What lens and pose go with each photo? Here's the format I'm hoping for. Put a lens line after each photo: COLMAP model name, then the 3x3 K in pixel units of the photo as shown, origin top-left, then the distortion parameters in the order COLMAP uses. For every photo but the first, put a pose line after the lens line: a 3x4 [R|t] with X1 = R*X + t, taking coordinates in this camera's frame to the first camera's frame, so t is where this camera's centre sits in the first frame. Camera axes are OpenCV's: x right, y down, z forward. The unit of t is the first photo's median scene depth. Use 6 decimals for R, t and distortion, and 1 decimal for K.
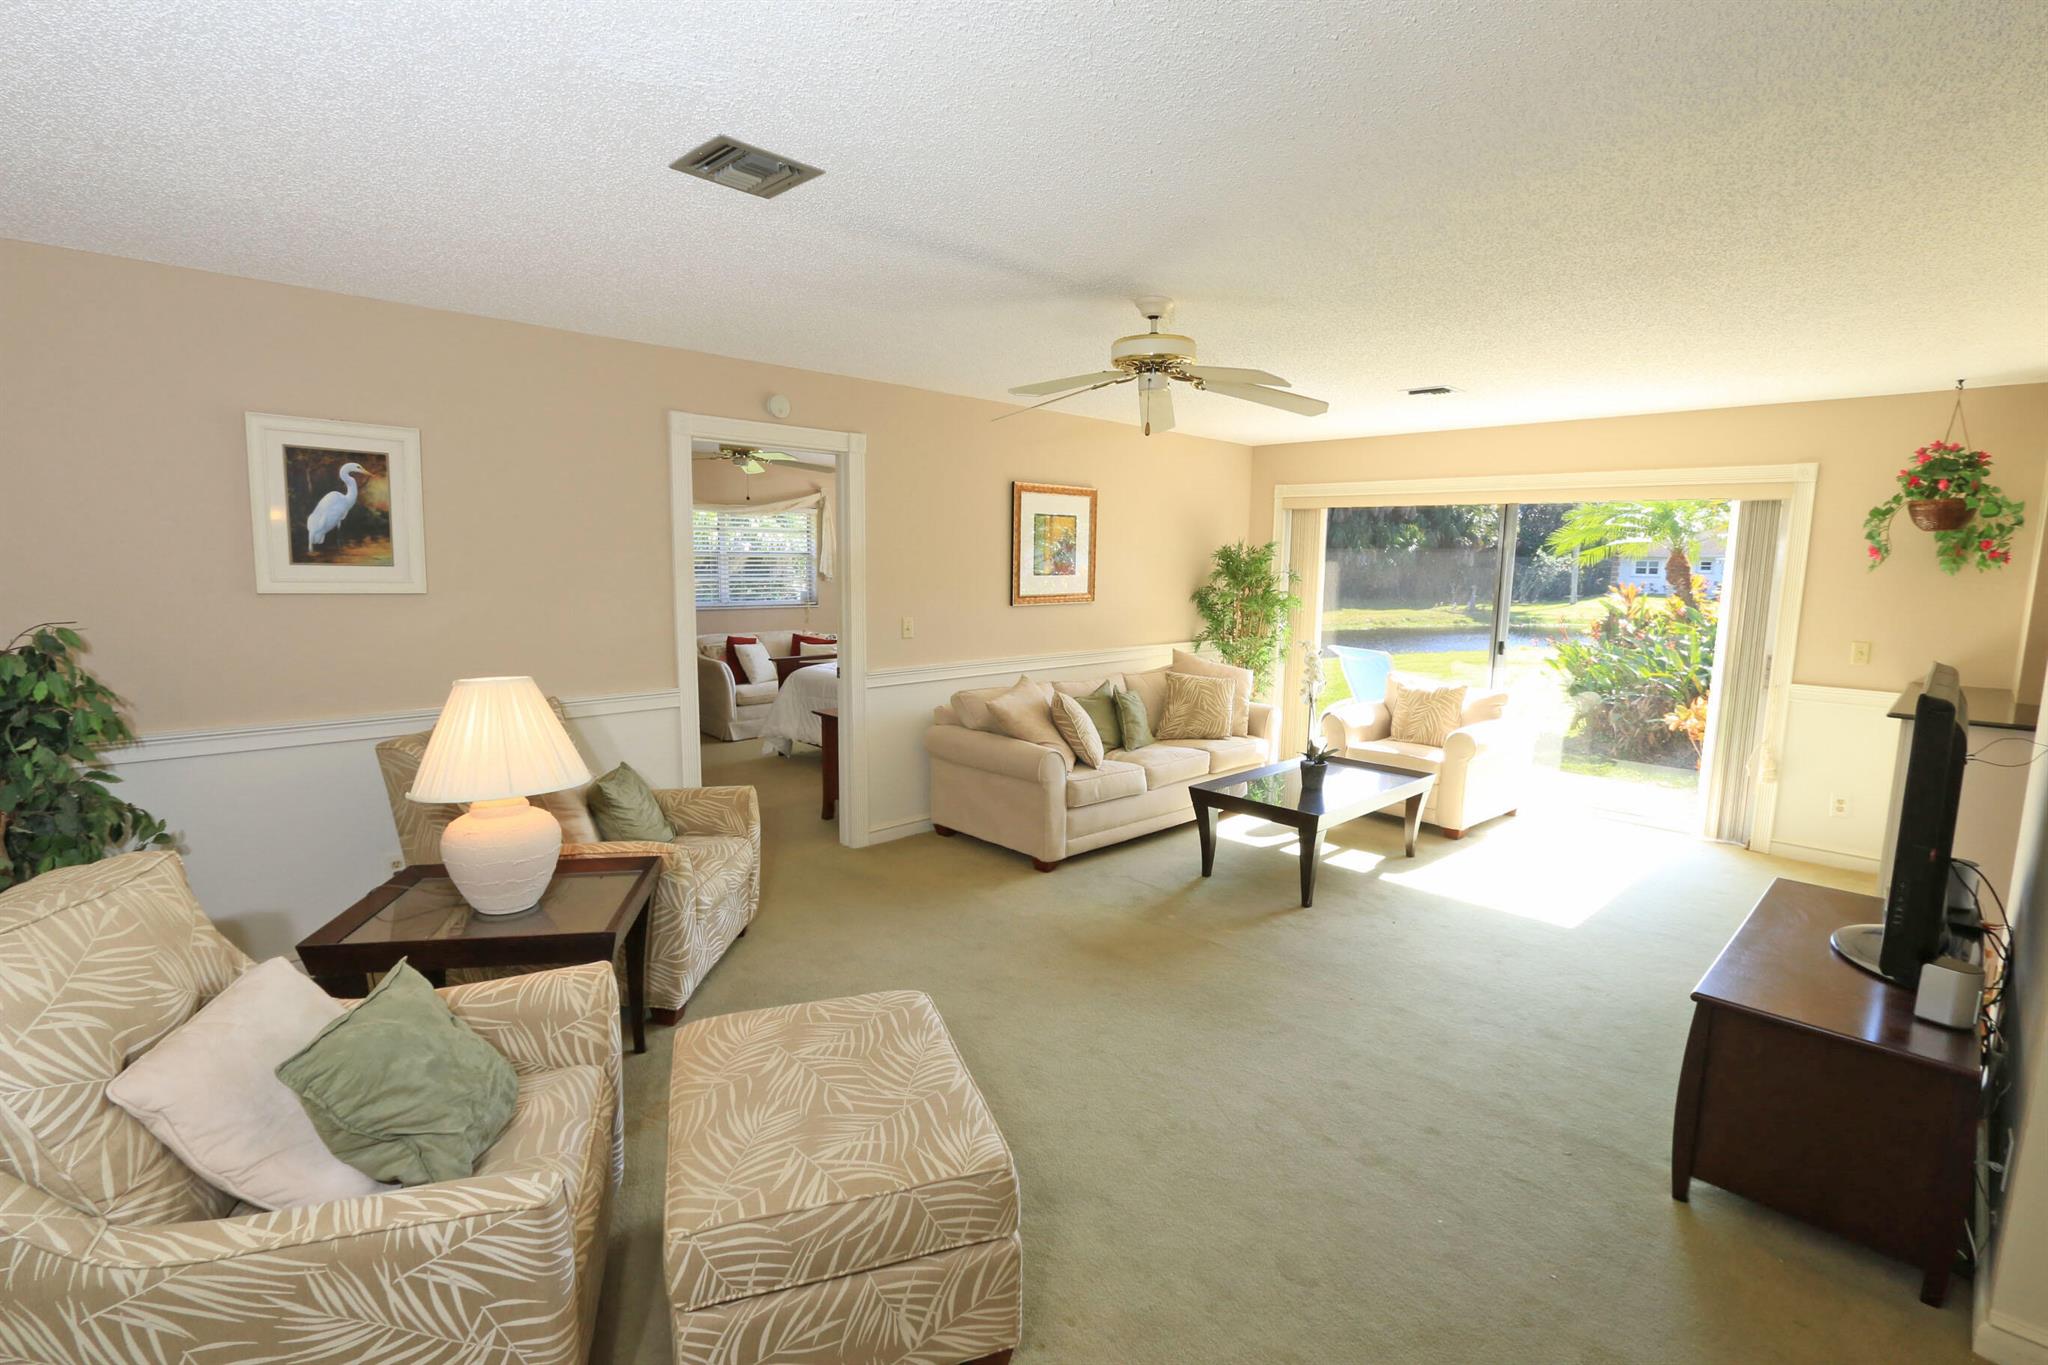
lens RADIAL K [[938.1, 0, 1034.3], [0, 938.1, 685.2], [0, 0, 1]] dist [-0.034250, 0.010554]
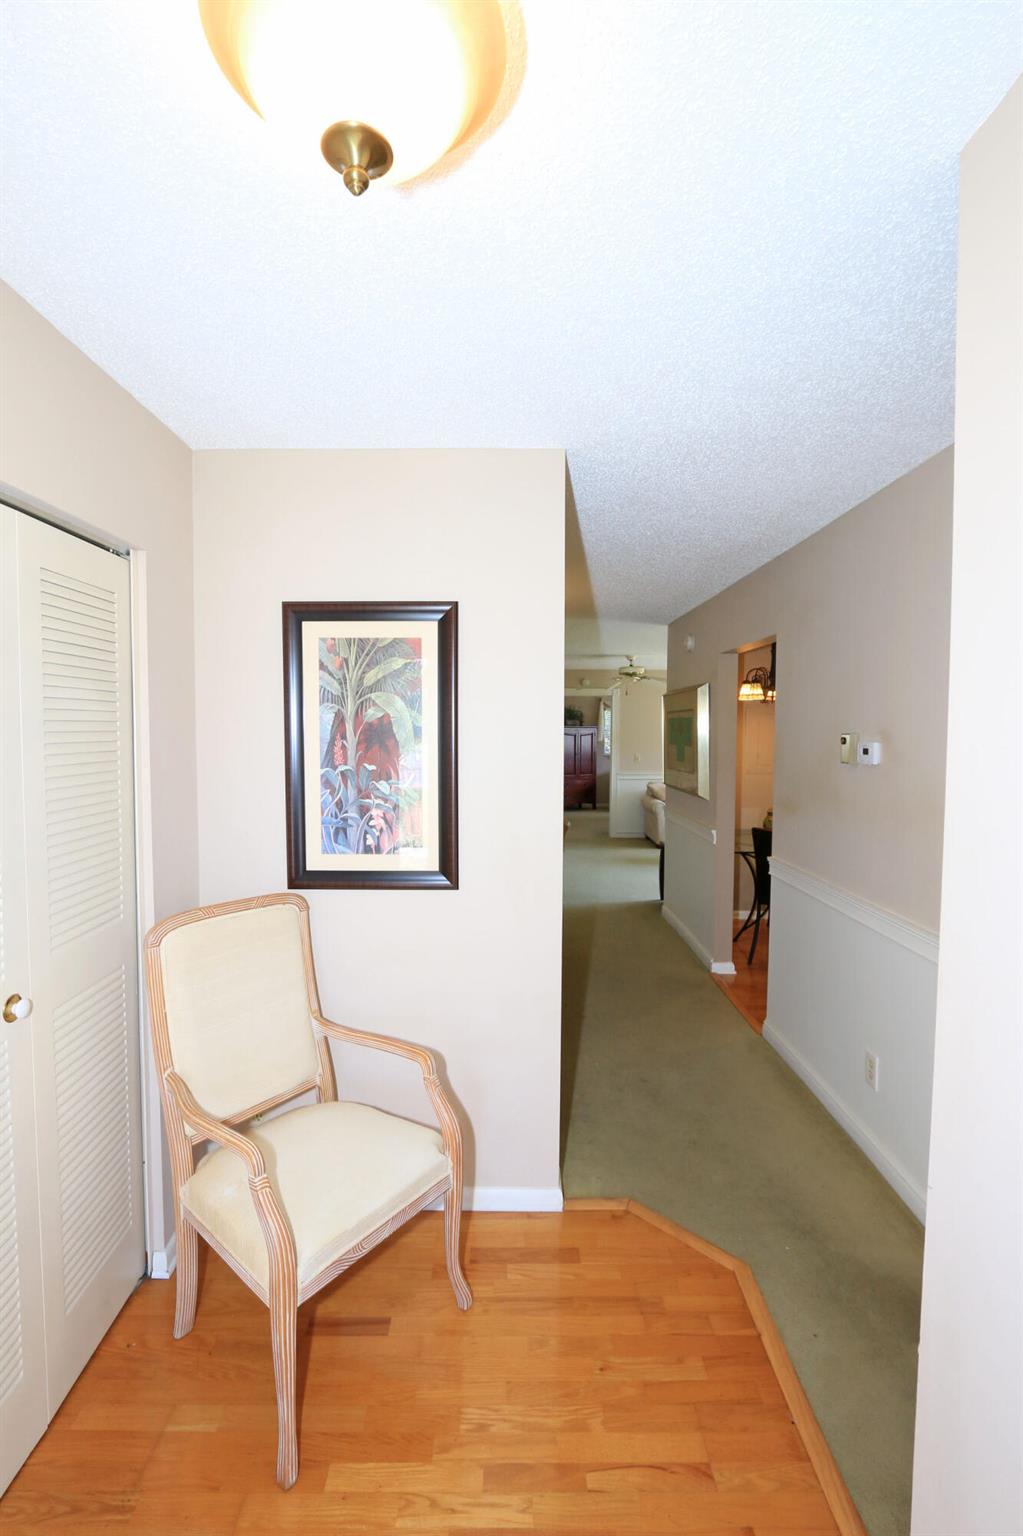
lens RADIAL K [[703.6, 0, 511.5], [0, 703.6, 768.0], [0, 0, 1]] dist [-0.034250, 0.010554]
pose [[0.715876, 0.025249, -0.697771, 0.910049], [-0.085091, 0.995052, -0.051294, 0.090834], [0.693023, 0.096094, 0.714482, -0.609648]]
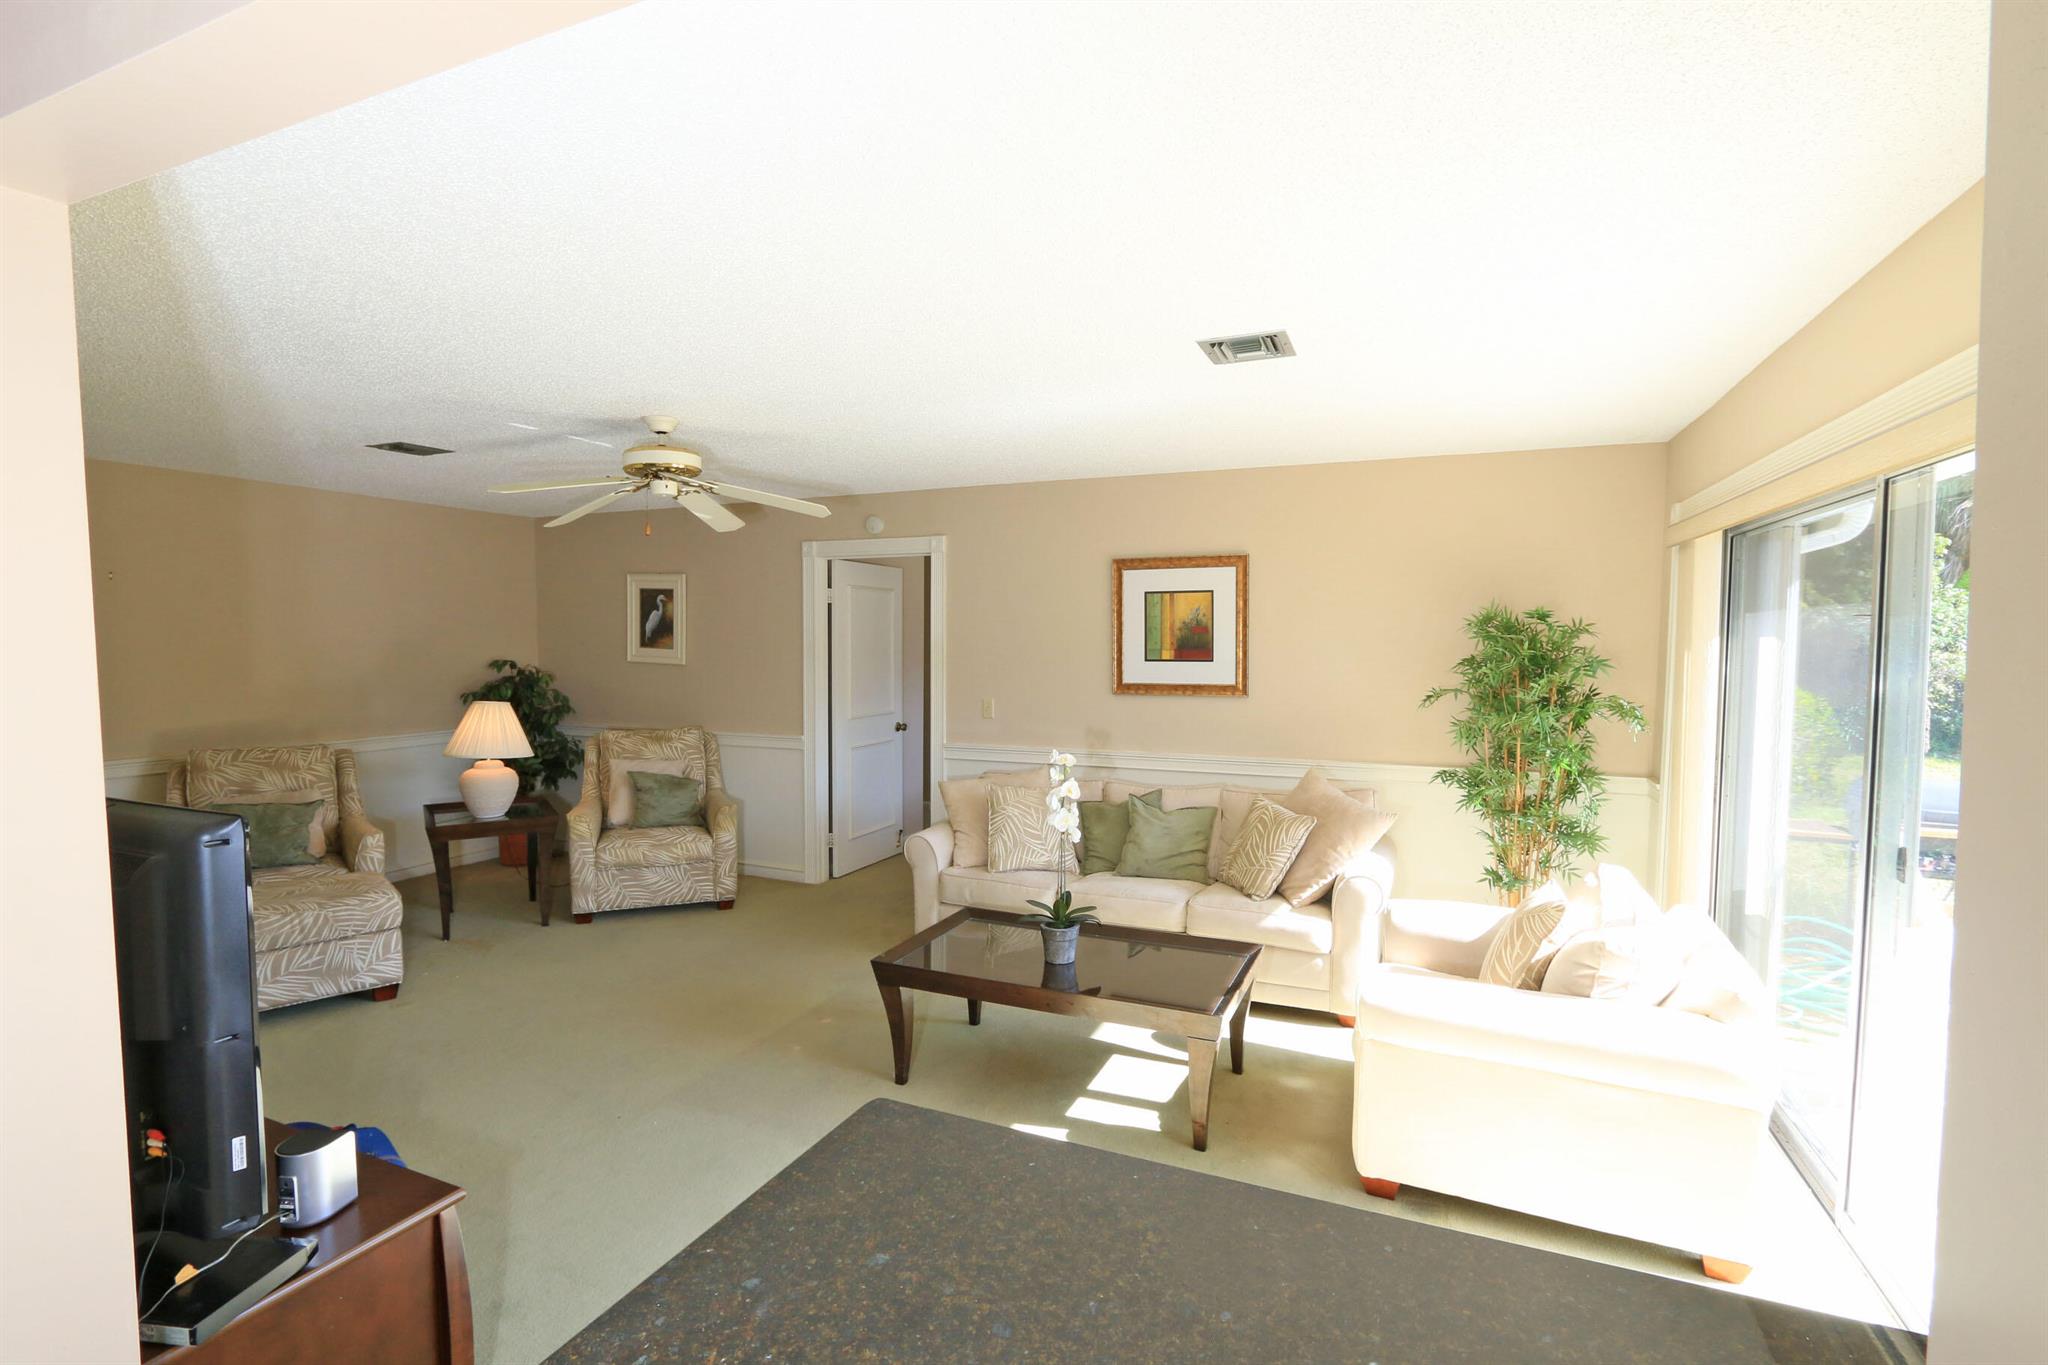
lens RADIAL K [[938.1, 0, 1034.3], [0, 938.1, 685.2], [0, 0, 1]] dist [-0.034250, 0.010554]
pose [[0.374617, 0.032271, -0.926618, 0.788200], [-0.121563, 0.992477, -0.014581, -0.070396], [0.919176, 0.118105, 0.375722, 0.586202]]
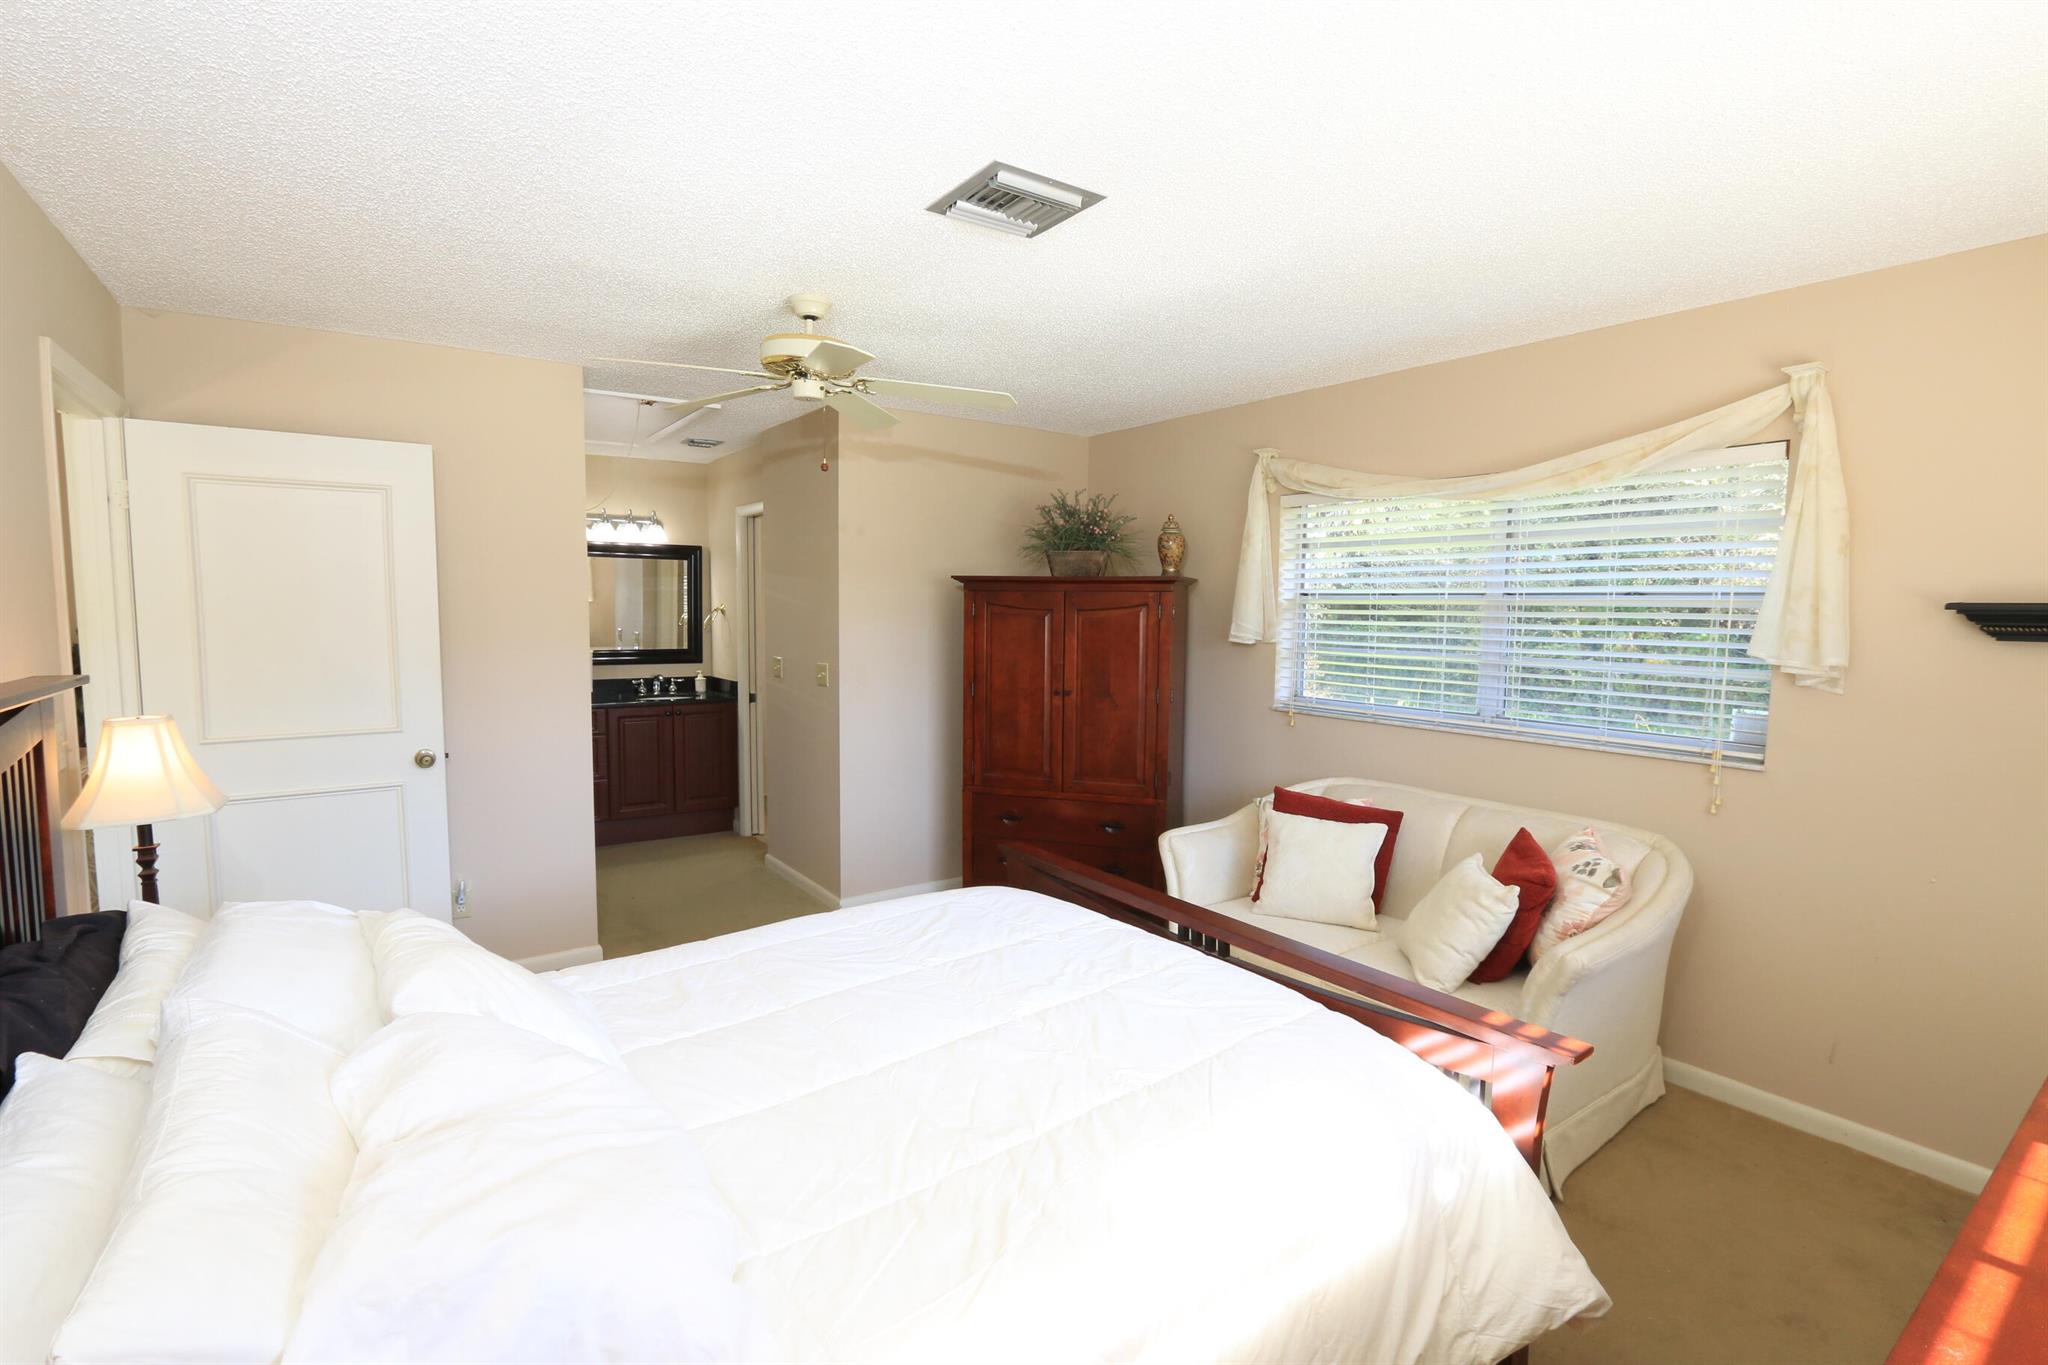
lens RADIAL K [[938.1, 0, 1034.3], [0, 938.1, 685.2], [0, 0, 1]] dist [-0.034250, 0.010554]
pose [[-0.160973, 0.070534, -0.984435, 0.156789], [-0.143804, 0.985122, 0.094097, -0.175194], [0.976426, 0.156713, -0.148436, 1.356813]]
